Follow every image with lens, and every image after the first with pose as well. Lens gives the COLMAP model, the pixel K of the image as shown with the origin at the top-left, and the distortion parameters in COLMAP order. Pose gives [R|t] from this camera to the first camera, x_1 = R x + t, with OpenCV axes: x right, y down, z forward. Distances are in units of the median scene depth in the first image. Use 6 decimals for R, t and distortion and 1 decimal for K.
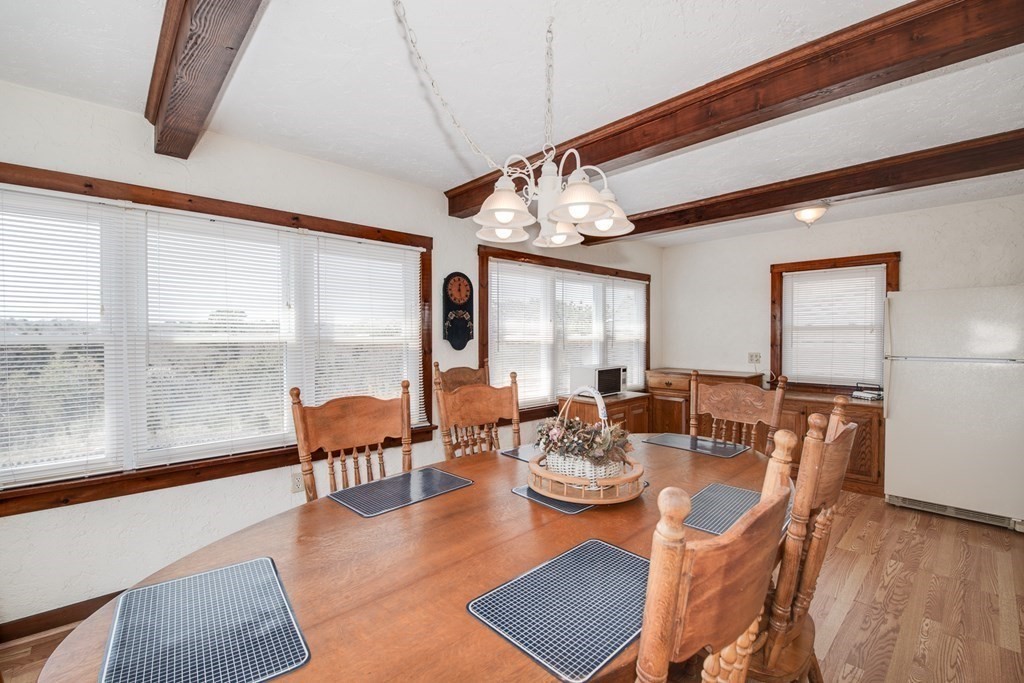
lens RADIAL K [[439.4, 0, 510.5], [0, 439.4, 337.9], [0, 0, 1]] dist [-0.001099, -0.011830]
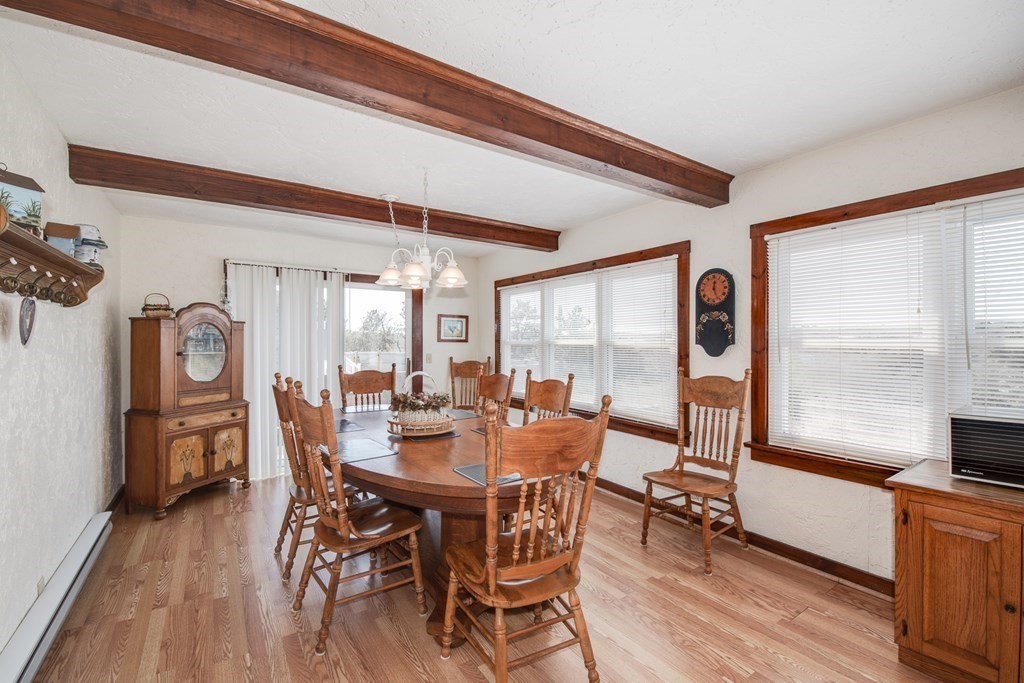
lens RADIAL K [[439.4, 0, 510.5], [0, 439.4, 337.9], [0, 0, 1]] dist [-0.001099, -0.011830]
pose [[-0.152663, -0.005885, -0.988261, 0.818135], [-0.000404, 0.999983, -0.005893, -0.004527], [0.988278, -0.000500, -0.152663, 0.732662]]
